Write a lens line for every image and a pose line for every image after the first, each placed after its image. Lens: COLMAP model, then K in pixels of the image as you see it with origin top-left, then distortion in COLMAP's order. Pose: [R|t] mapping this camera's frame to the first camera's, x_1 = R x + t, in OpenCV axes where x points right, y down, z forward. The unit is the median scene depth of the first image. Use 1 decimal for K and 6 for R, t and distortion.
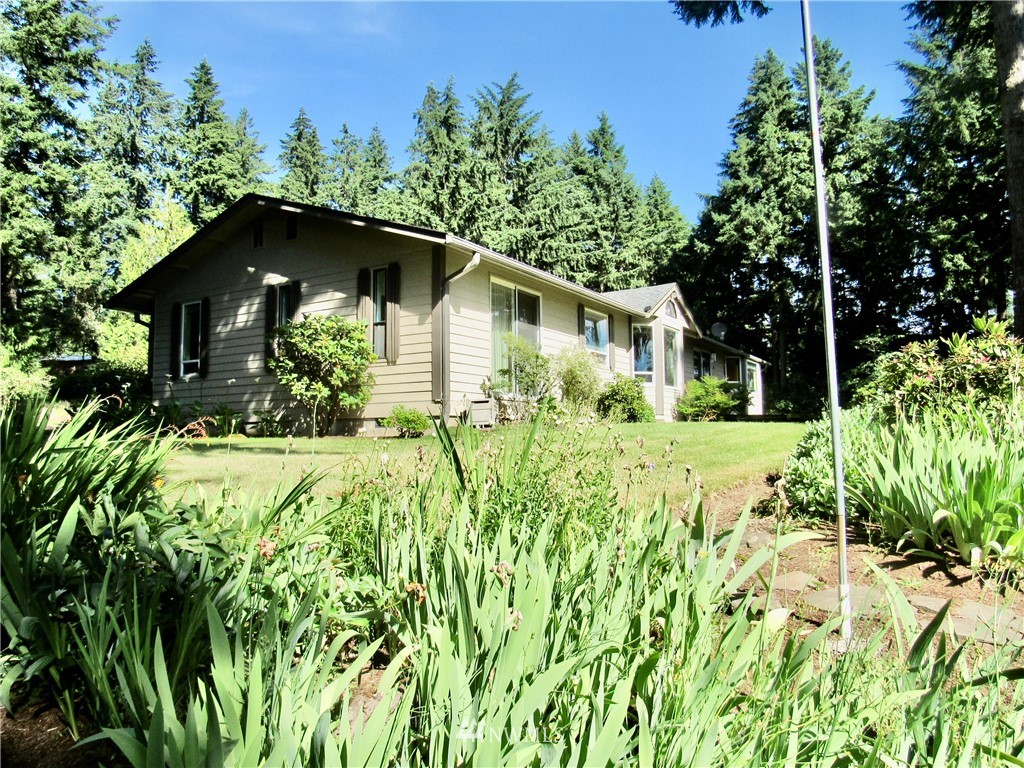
lens RADIAL K [[728.9, 0, 505.9], [0, 728.9, 385.6], [0, 0, 1]] dist [-0.013504, -0.006765]
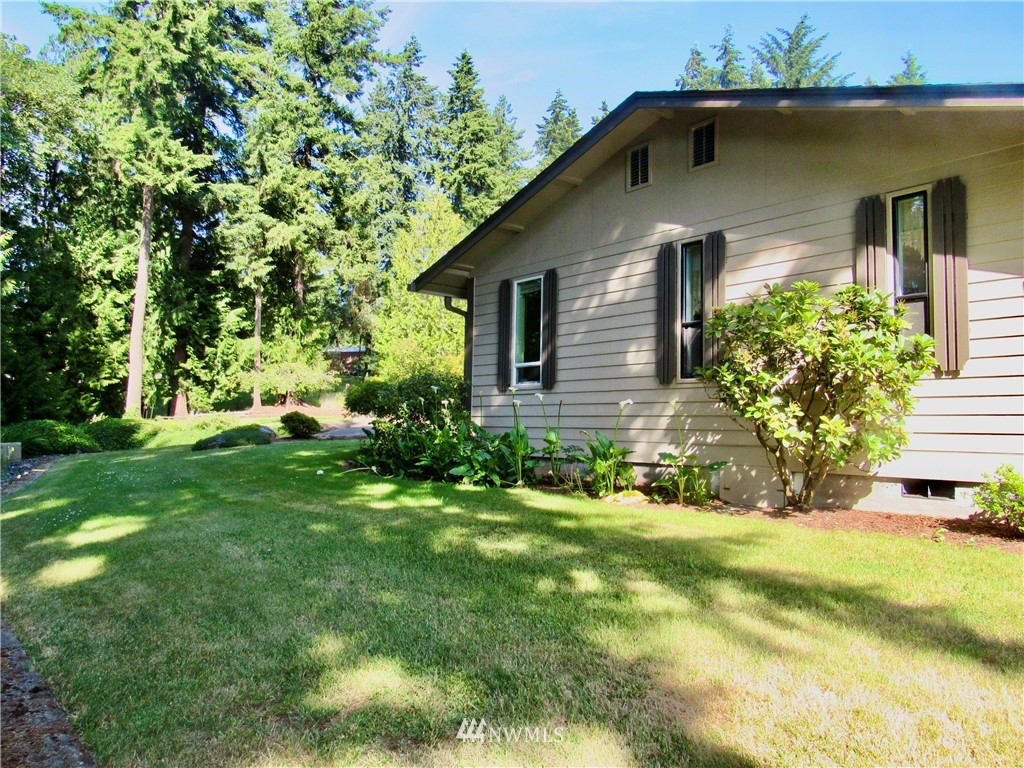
lens RADIAL K [[728.9, 0, 505.9], [0, 728.9, 385.6], [0, 0, 1]] dist [-0.013504, -0.006765]
pose [[0.948744, 0.008714, -0.315925, -0.067620], [-0.003476, 0.999847, 0.017141, -0.007121], [0.316026, -0.015164, 0.948629, 0.098060]]
